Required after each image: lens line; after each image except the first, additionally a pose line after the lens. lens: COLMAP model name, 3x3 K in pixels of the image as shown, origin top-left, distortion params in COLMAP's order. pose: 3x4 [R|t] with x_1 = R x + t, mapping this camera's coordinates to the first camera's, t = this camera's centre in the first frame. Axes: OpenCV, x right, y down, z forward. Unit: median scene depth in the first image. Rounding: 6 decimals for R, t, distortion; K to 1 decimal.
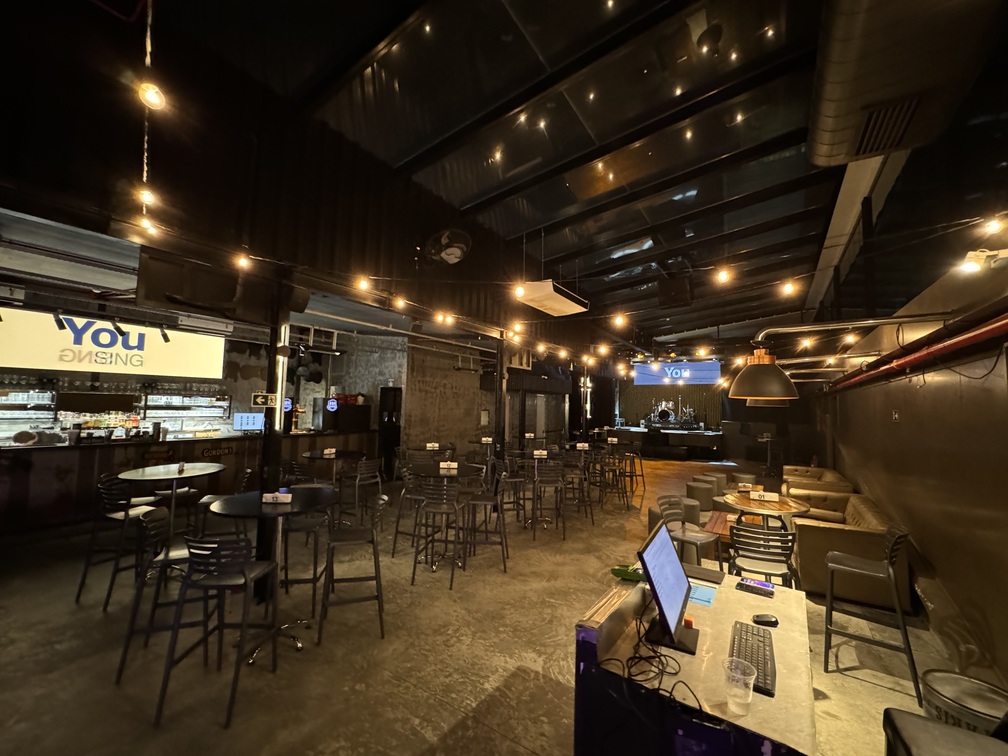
lens RADIAL K [[402.0, 0, 504.0], [0, 402.0, 378.0], [0, 0, 1]] dist [-0.000623, 0.000092]
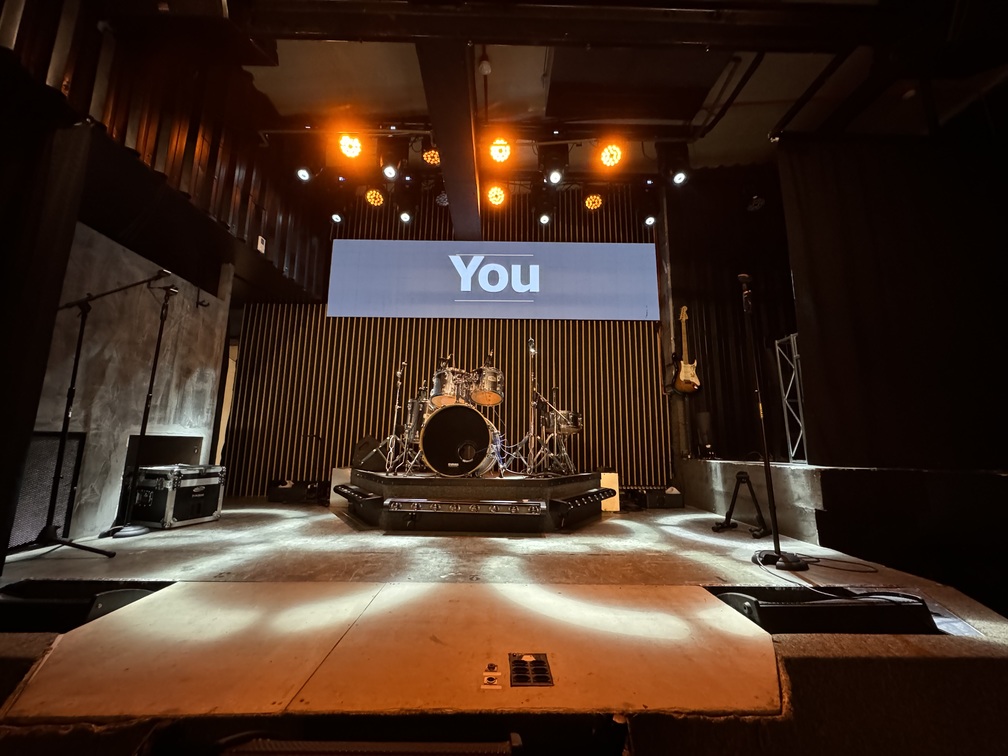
lens RADIAL K [[402.0, 0, 504.0], [0, 402.0, 378.0], [0, 0, 1]] dist [-0.000623, 0.000092]
pose [[0.823044, 0.079979, 0.562319, 0.539583], [-0.032672, 0.995064, -0.093708, 0.138560], [-0.567037, 0.058753, 0.821594, 1.440748]]
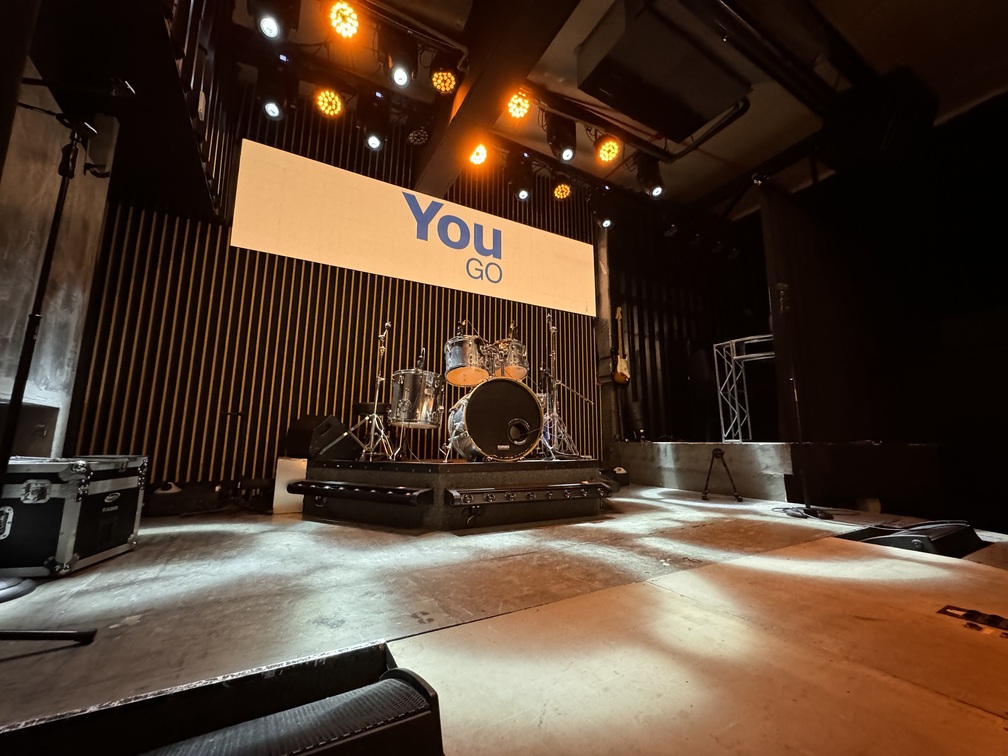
lens RADIAL K [[402.0, 0, 504.0], [0, 402.0, 378.0], [0, 0, 1]] dist [-0.000623, 0.000092]
pose [[0.449080, 0.117032, 0.885794, 0.453061], [-0.055303, 0.993125, -0.103175, 0.157845], [-0.891778, -0.002654, 0.452465, 1.589345]]
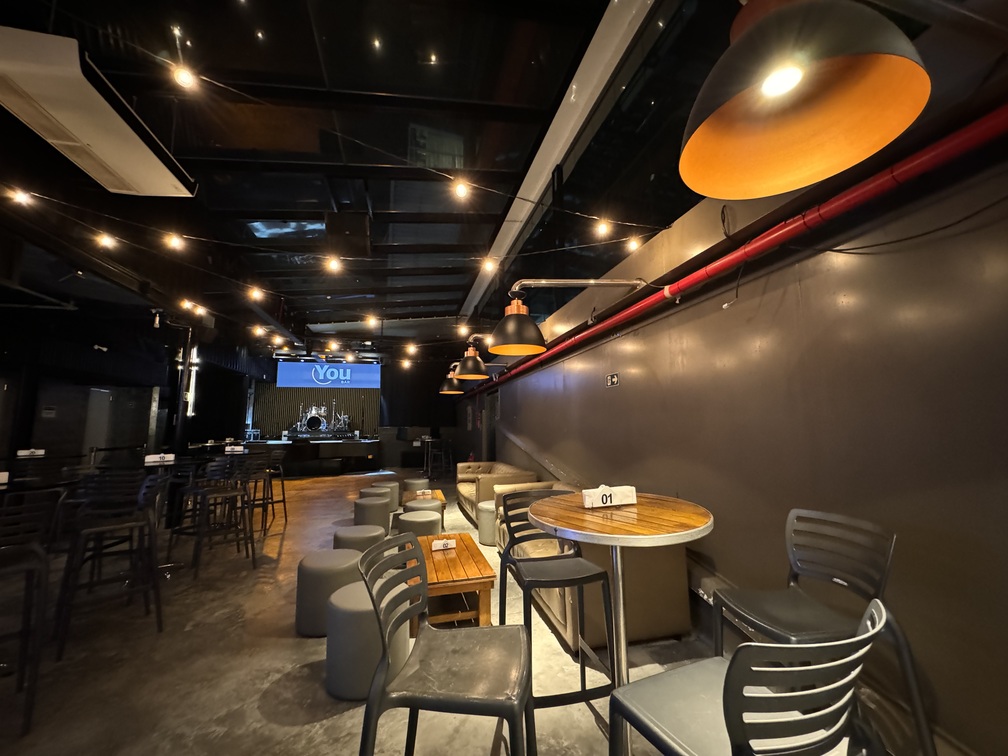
lens RADIAL K [[402.0, 0, 504.0], [0, 402.0, 378.0], [0, 0, 1]] dist [-0.000623, 0.000092]
pose [[0.674725, 0.063299, 0.735350, 0.085124], [-0.027759, 0.997787, -0.060419, 0.066454], [-0.737547, 0.020354, 0.674989, 0.265866]]
